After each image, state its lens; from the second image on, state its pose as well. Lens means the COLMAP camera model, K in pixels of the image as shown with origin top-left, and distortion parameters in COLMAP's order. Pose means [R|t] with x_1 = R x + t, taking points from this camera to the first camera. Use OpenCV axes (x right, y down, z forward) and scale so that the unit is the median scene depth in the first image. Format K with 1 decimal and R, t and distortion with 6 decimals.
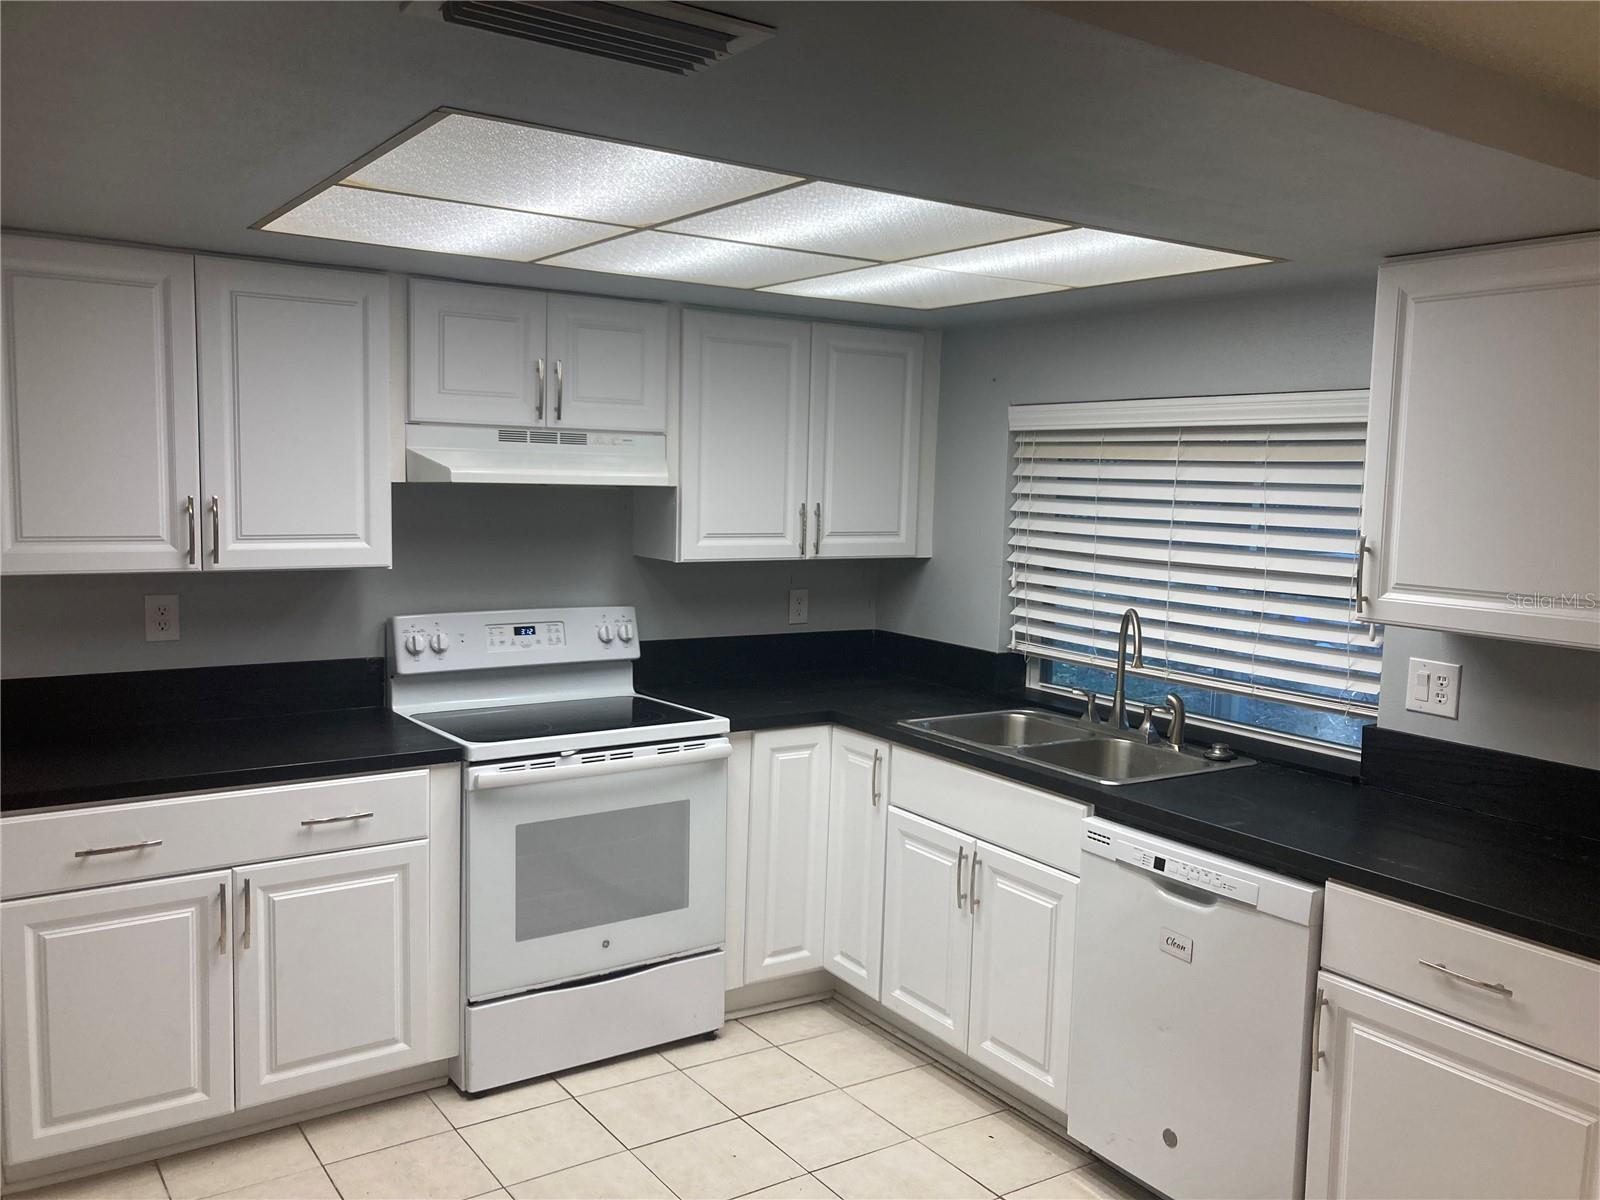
lens RADIAL K [[1292.0, 0, 802.4], [0, 1292.0, 607.6], [0, 0, 1]] dist [0.008076, -0.031605]
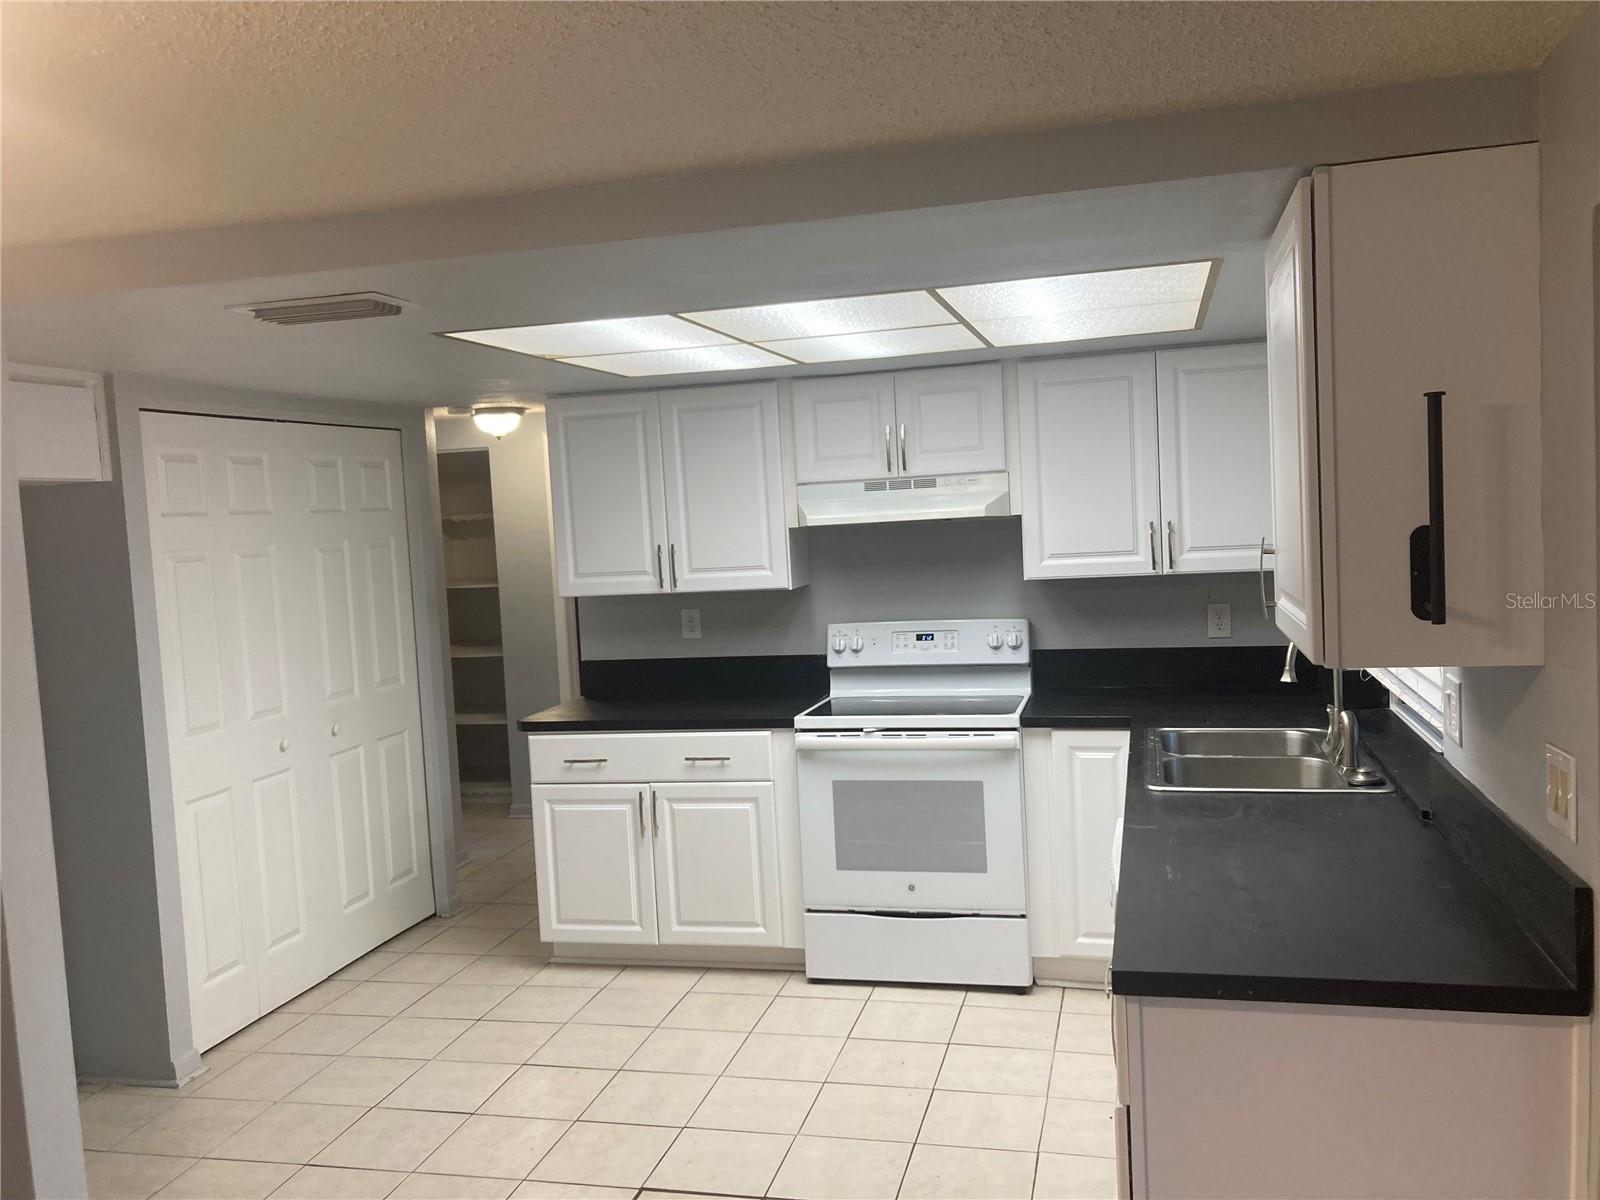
lens RADIAL K [[1292.0, 0, 802.7], [0, 1292.0, 586.8], [0, 0, 1]] dist [0.008076, -0.031605]
pose [[0.647558, -0.018406, -0.761794, 0.728917], [-0.009165, 0.999448, -0.031938, 0.011181], [0.761961, 0.027663, 0.647032, 0.106473]]
